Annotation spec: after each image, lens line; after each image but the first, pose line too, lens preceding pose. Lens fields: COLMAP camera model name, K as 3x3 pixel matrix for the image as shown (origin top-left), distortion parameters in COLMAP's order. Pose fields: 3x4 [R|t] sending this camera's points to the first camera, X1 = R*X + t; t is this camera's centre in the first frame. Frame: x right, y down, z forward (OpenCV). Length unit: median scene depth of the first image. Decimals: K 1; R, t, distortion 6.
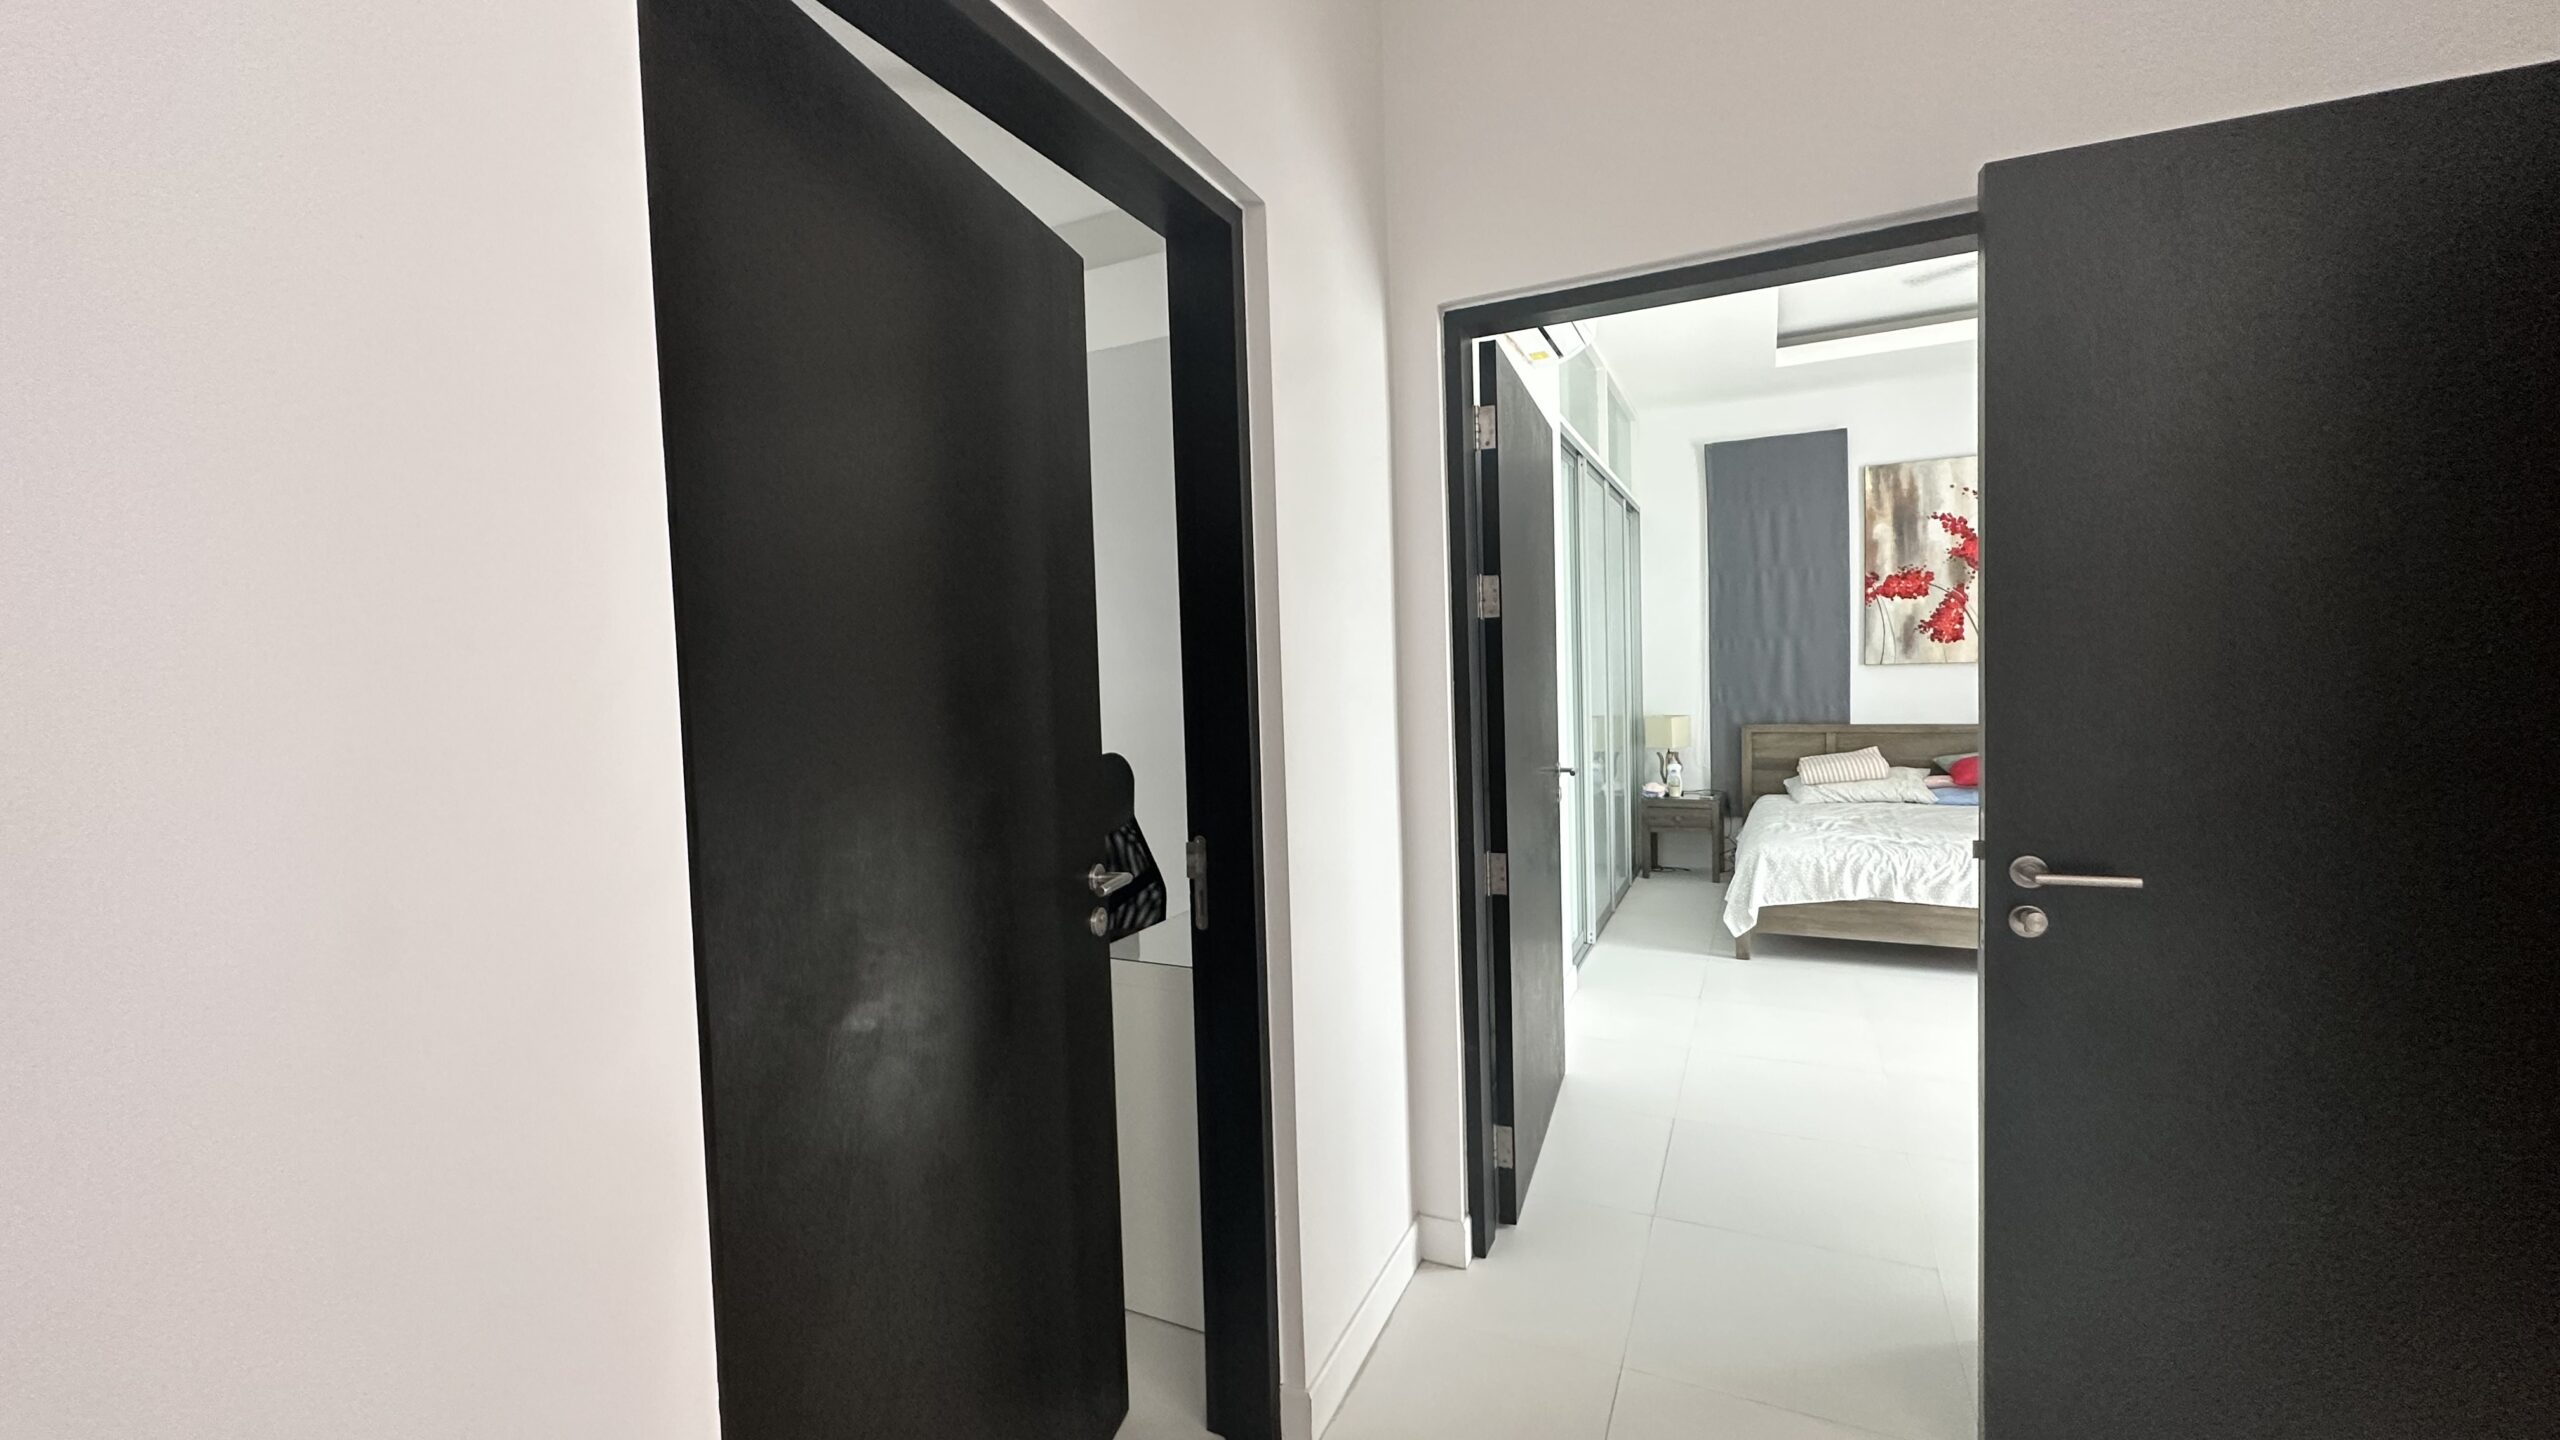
lens RADIAL K [[1024.0, 0, 1276.3], [0, 1024.0, 721.9], [0, 0, 1]] dist [-0.003516, 0.000976]
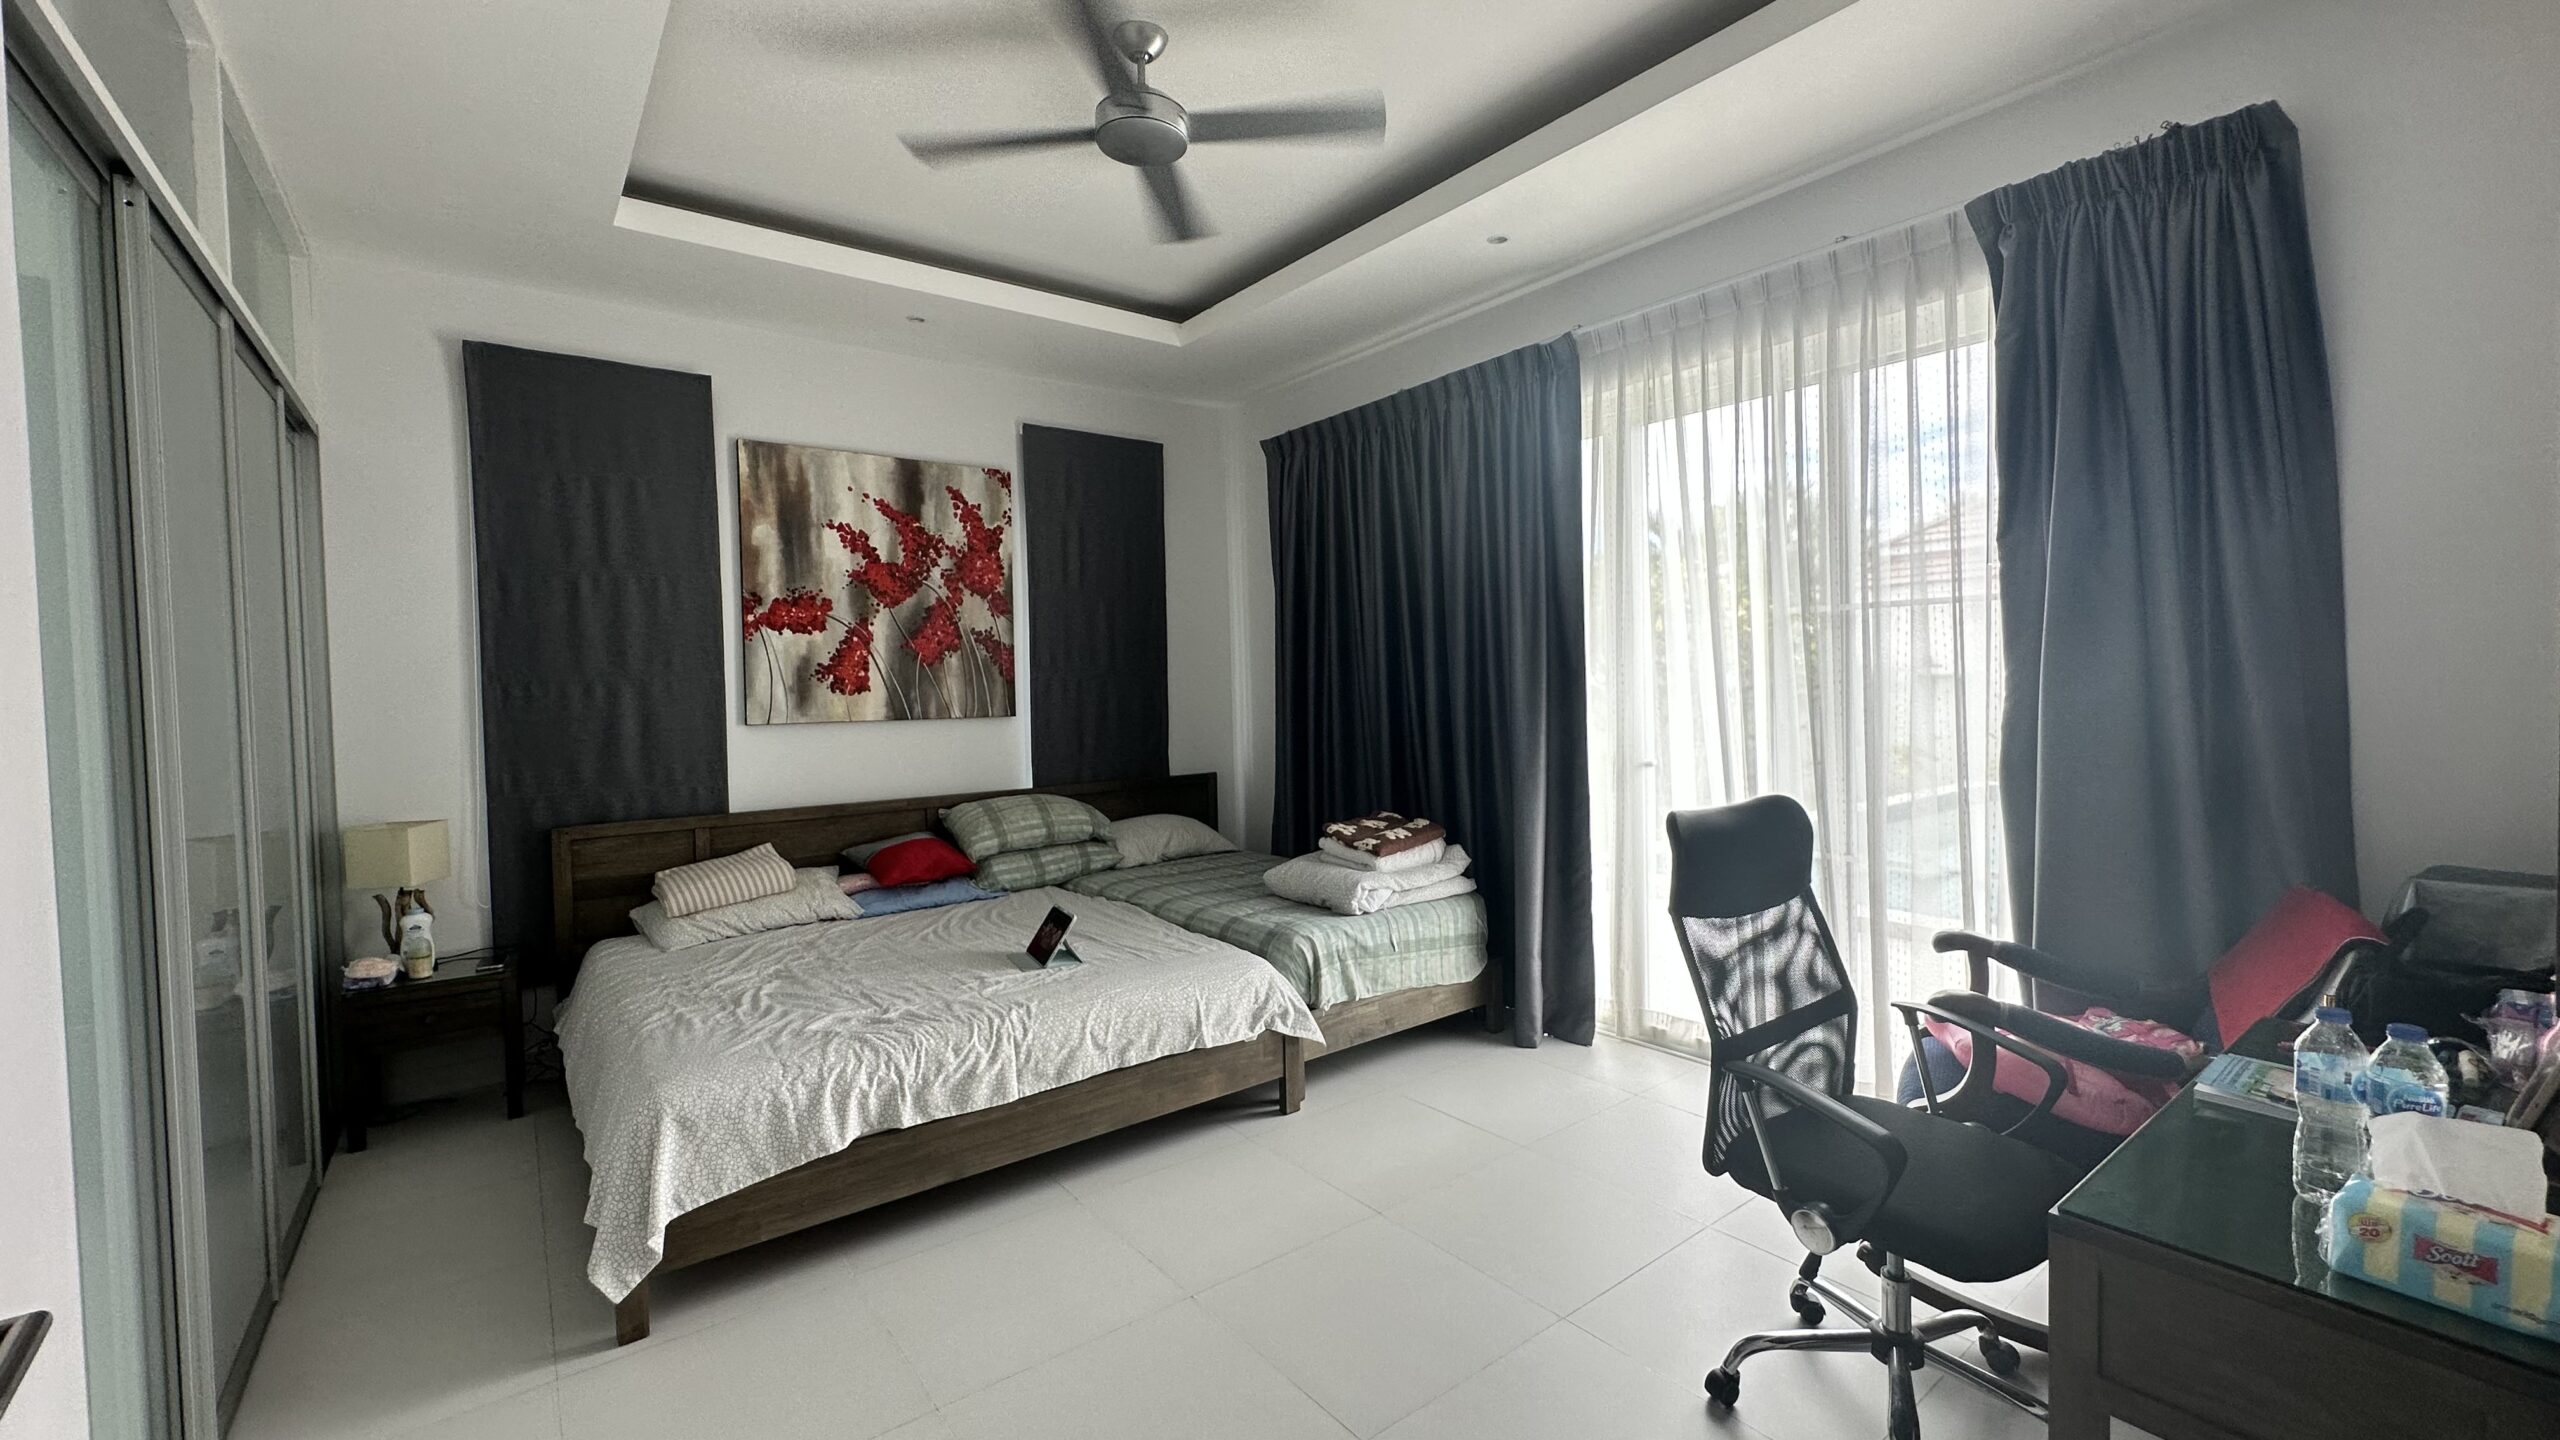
lens RADIAL K [[1024.0, 0, 1275.8], [0, 1024.0, 713.3], [0, 0, 1]] dist [-0.003516, 0.000976]
pose [[0.454176, -0.001249, 0.890911, 0.125044], [0.053338, 0.998243, -0.025792, -0.027271], [-0.889314, 0.059233, 0.453445, 0.375913]]
